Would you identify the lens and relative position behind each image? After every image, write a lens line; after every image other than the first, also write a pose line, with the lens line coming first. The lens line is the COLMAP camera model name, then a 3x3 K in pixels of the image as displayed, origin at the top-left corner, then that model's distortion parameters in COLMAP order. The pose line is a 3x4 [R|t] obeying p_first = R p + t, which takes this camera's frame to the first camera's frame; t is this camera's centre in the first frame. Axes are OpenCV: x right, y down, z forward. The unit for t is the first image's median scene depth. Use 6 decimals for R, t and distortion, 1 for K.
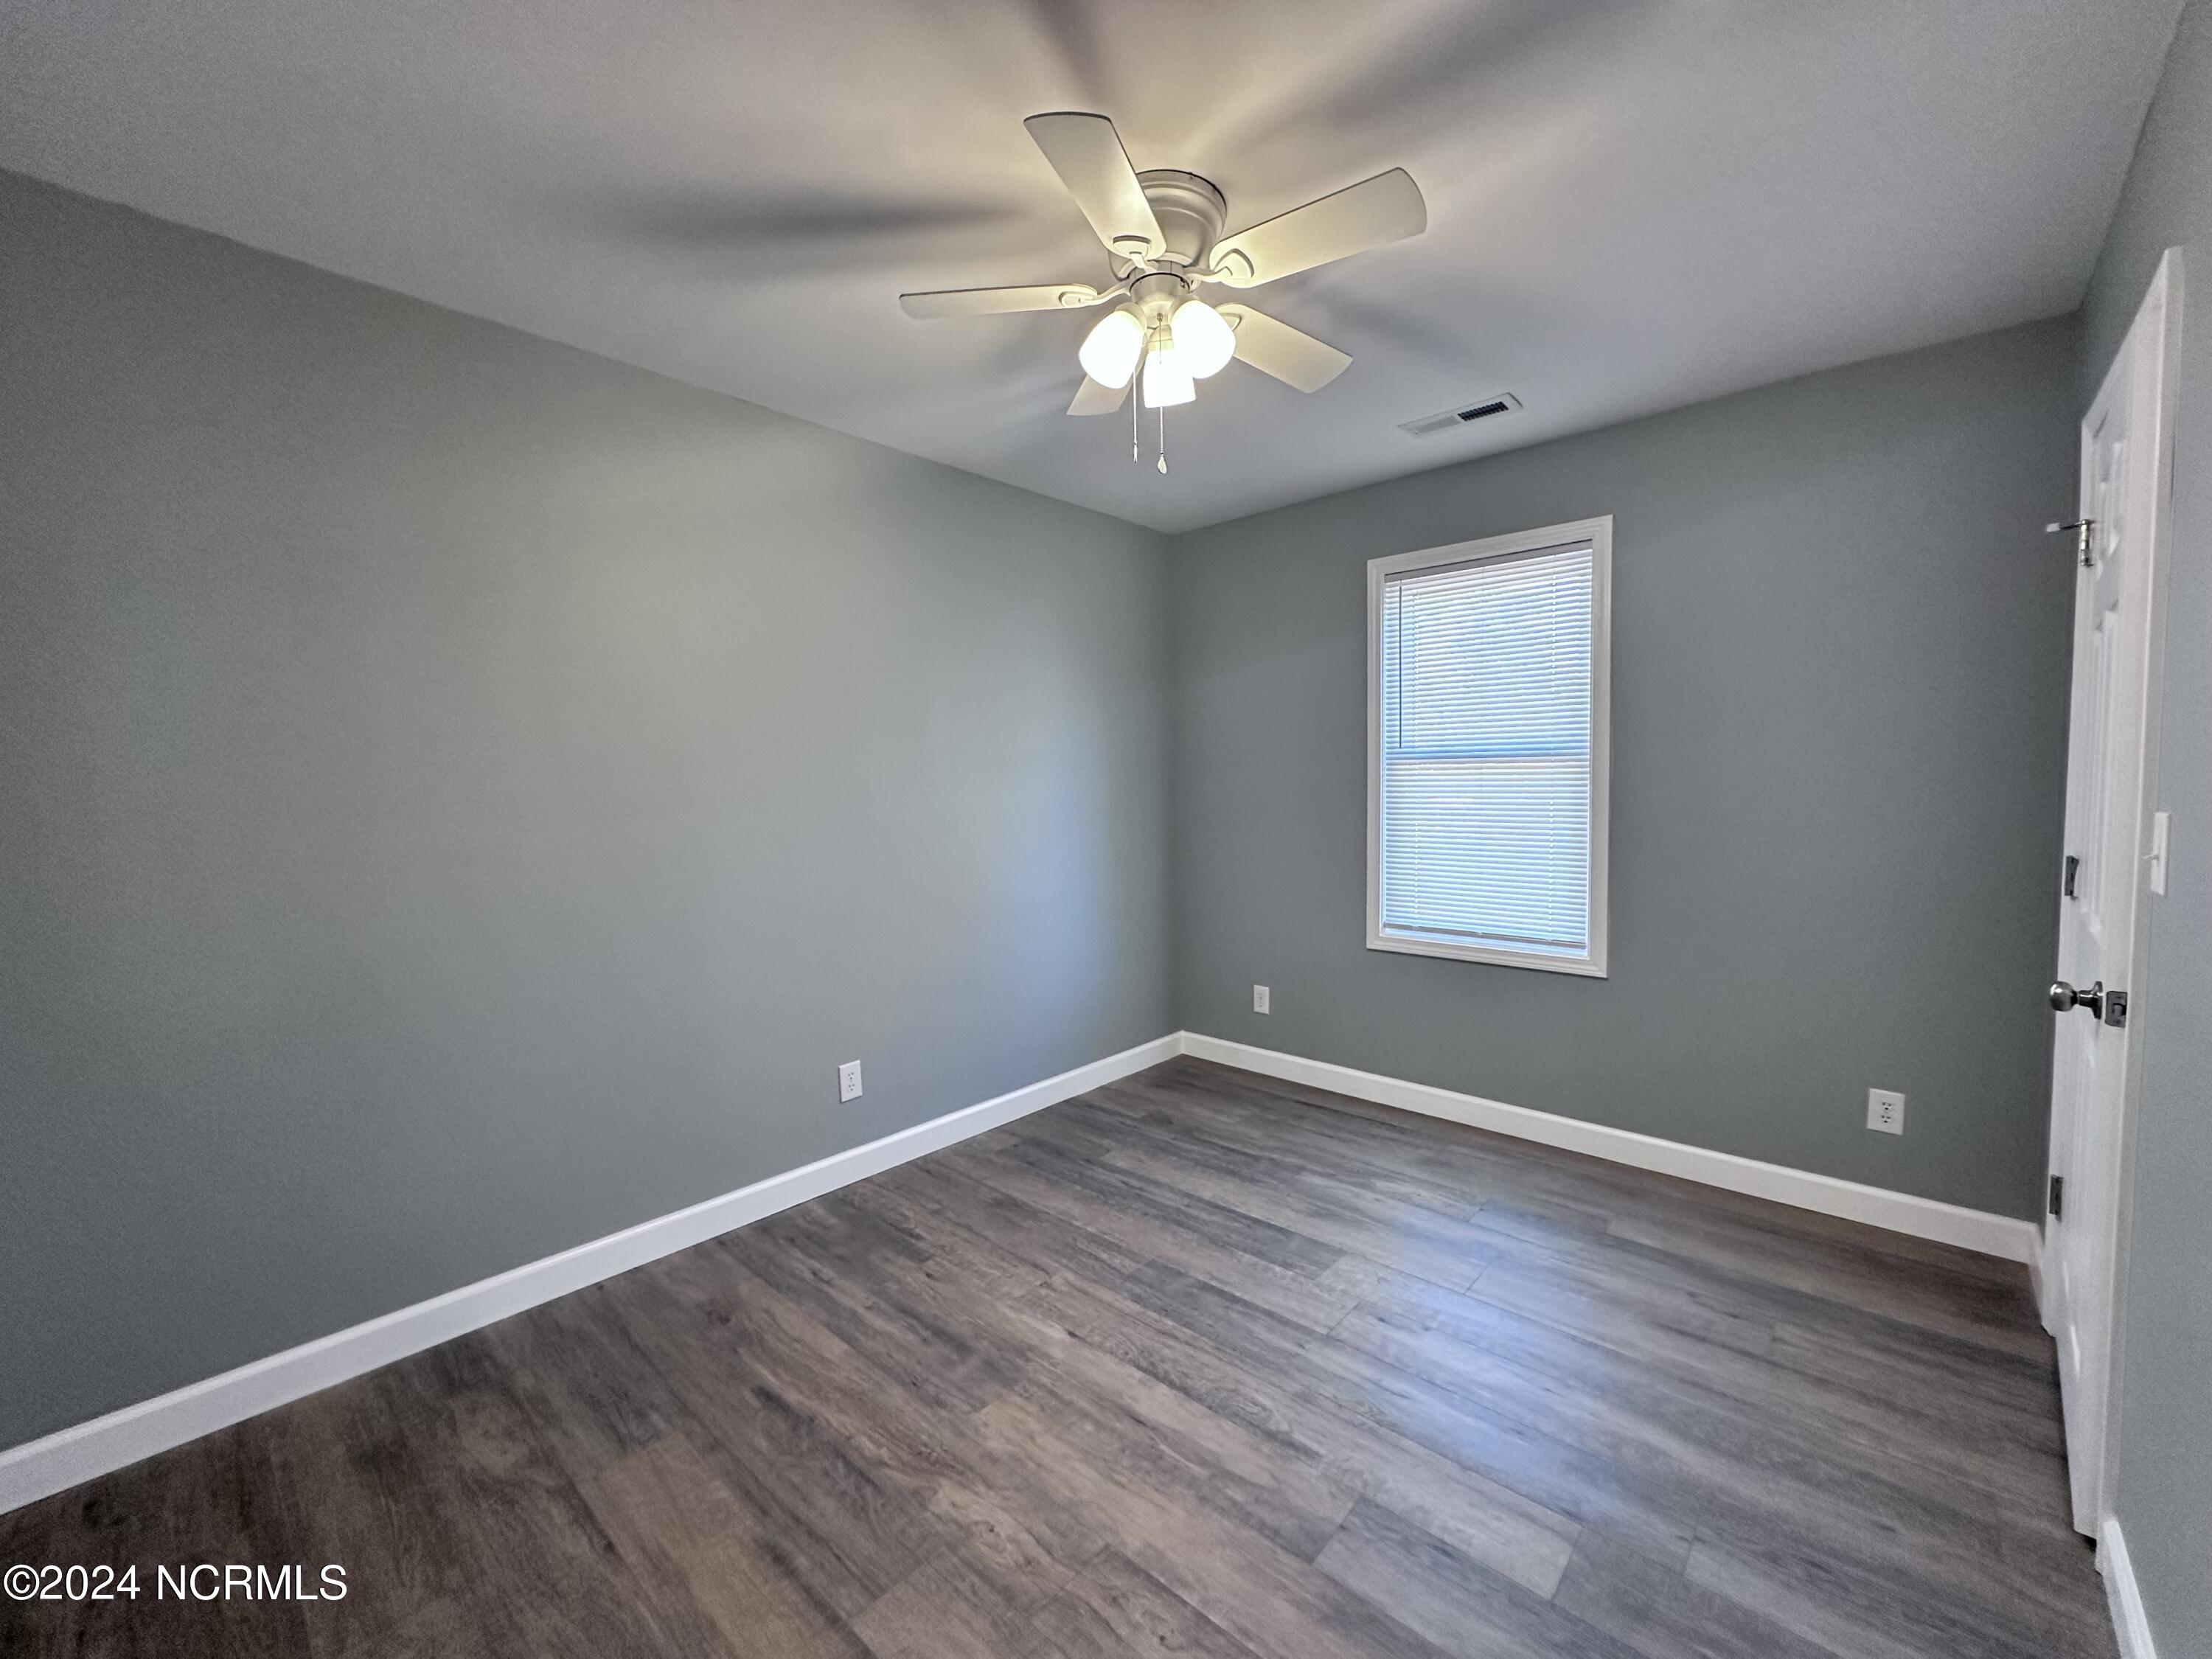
lens RADIAL K [[878.5, 0, 1106.0], [0, 878.5, 829.5], [0, 0, 1]] dist [-0.003288, 0.001789]
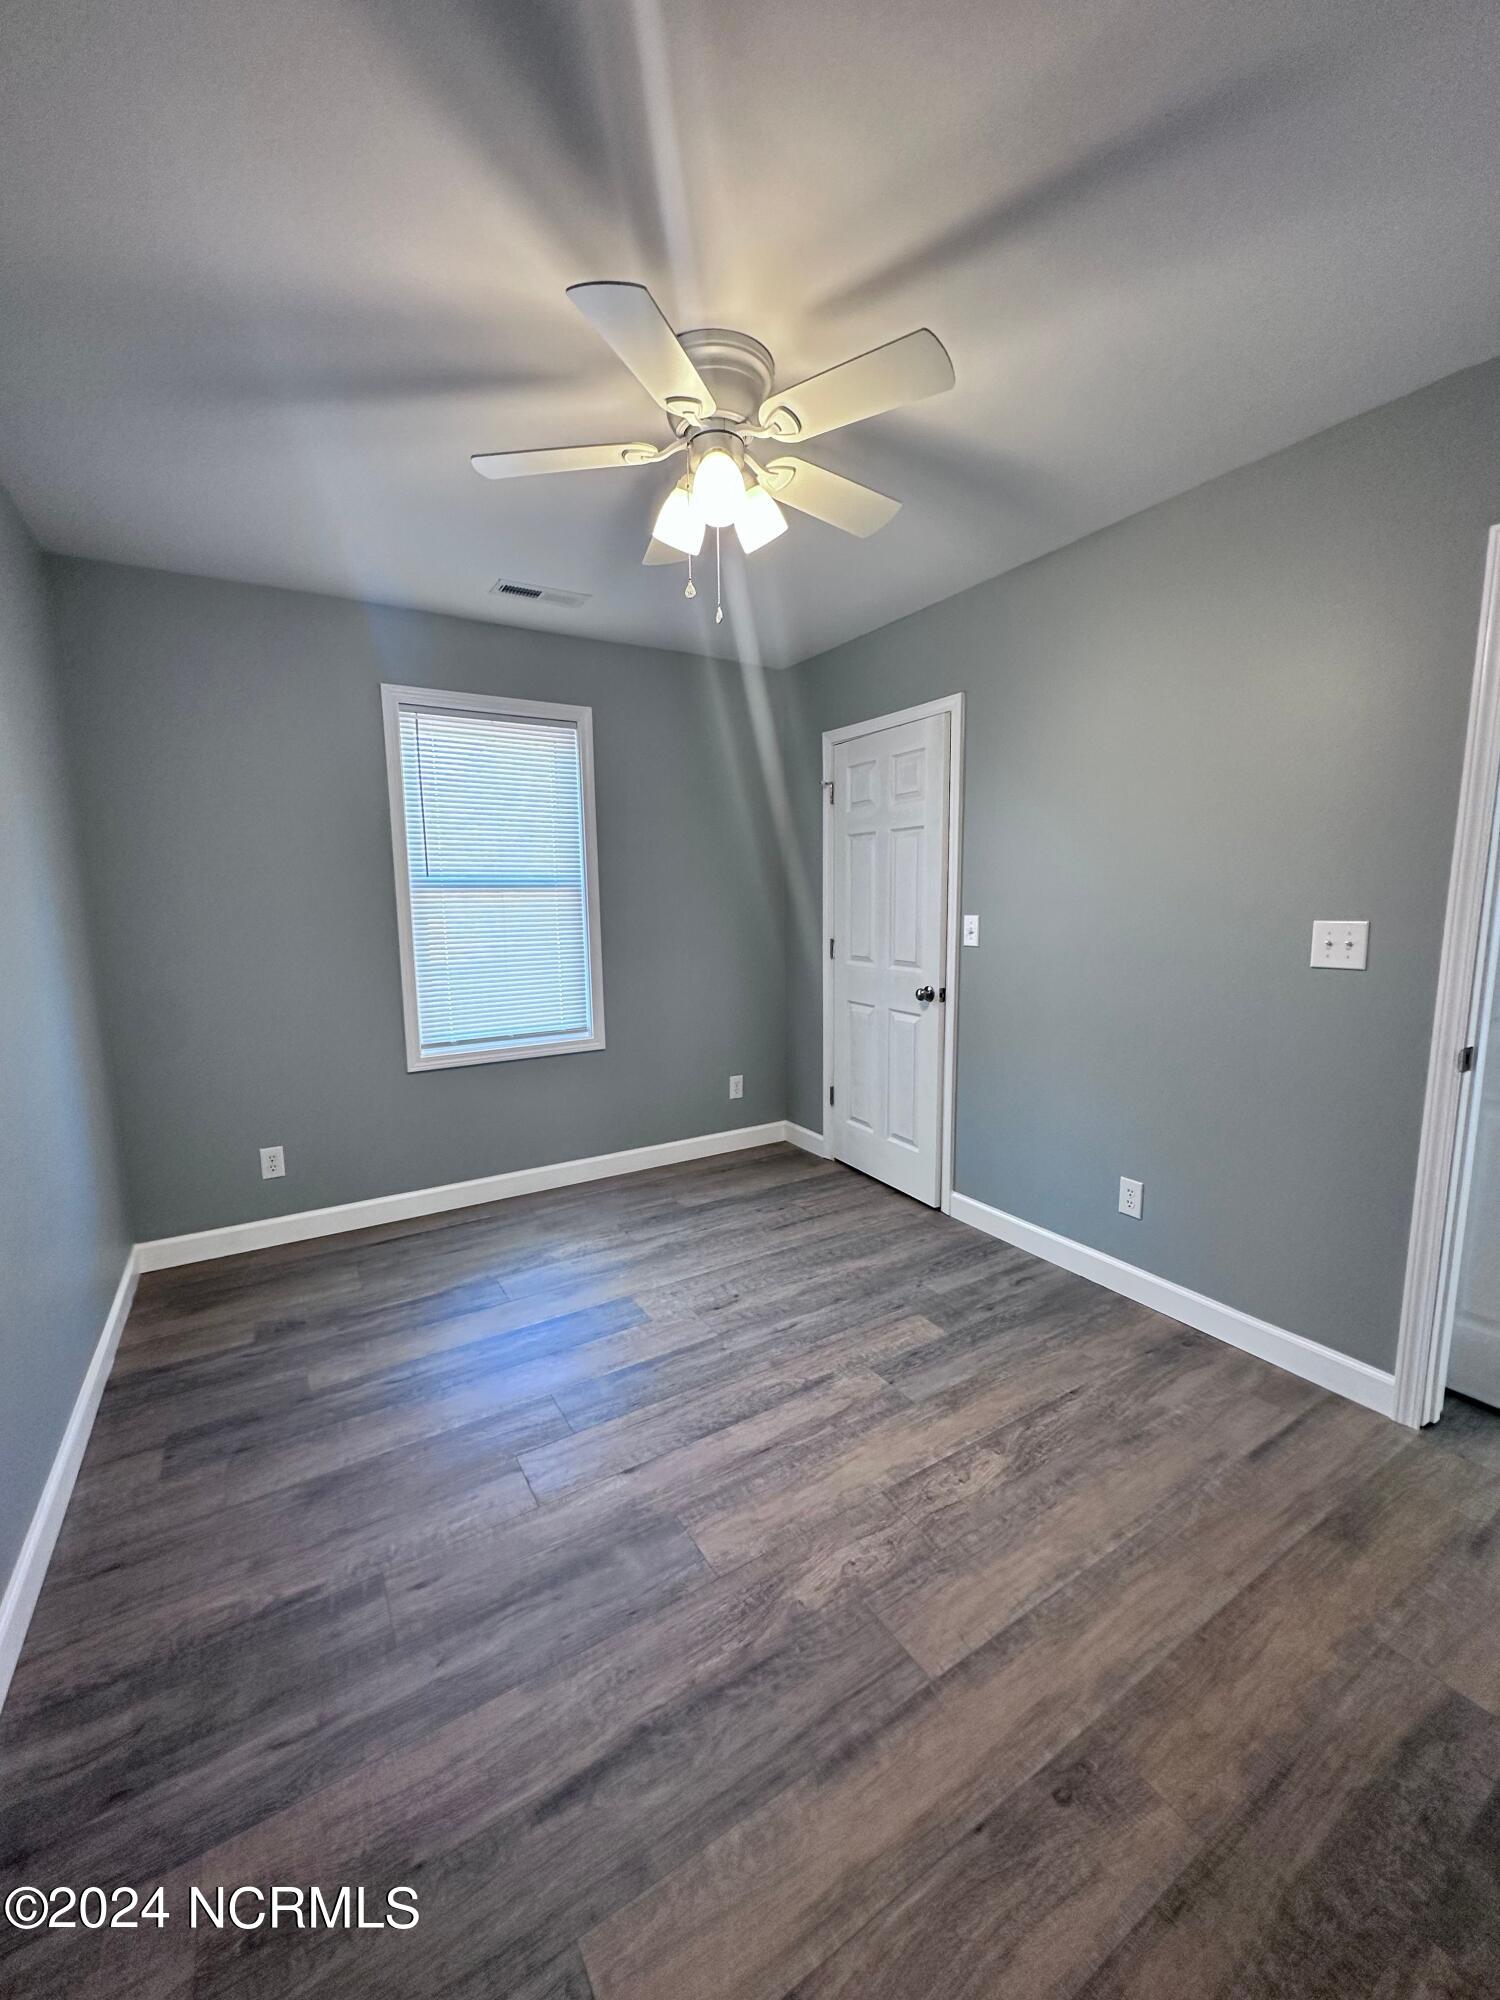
lens RADIAL K [[794.7, 0, 750.0], [0, 794.7, 1000.0], [0, 0, 1]] dist [-0.000639, 0.000485]
pose [[0.282217, -0.119398, 0.951892, -0.794183], [0.061952, 0.992422, 0.106114, -0.038132], [-0.957348, 0.029024, 0.287475, 0.600202]]
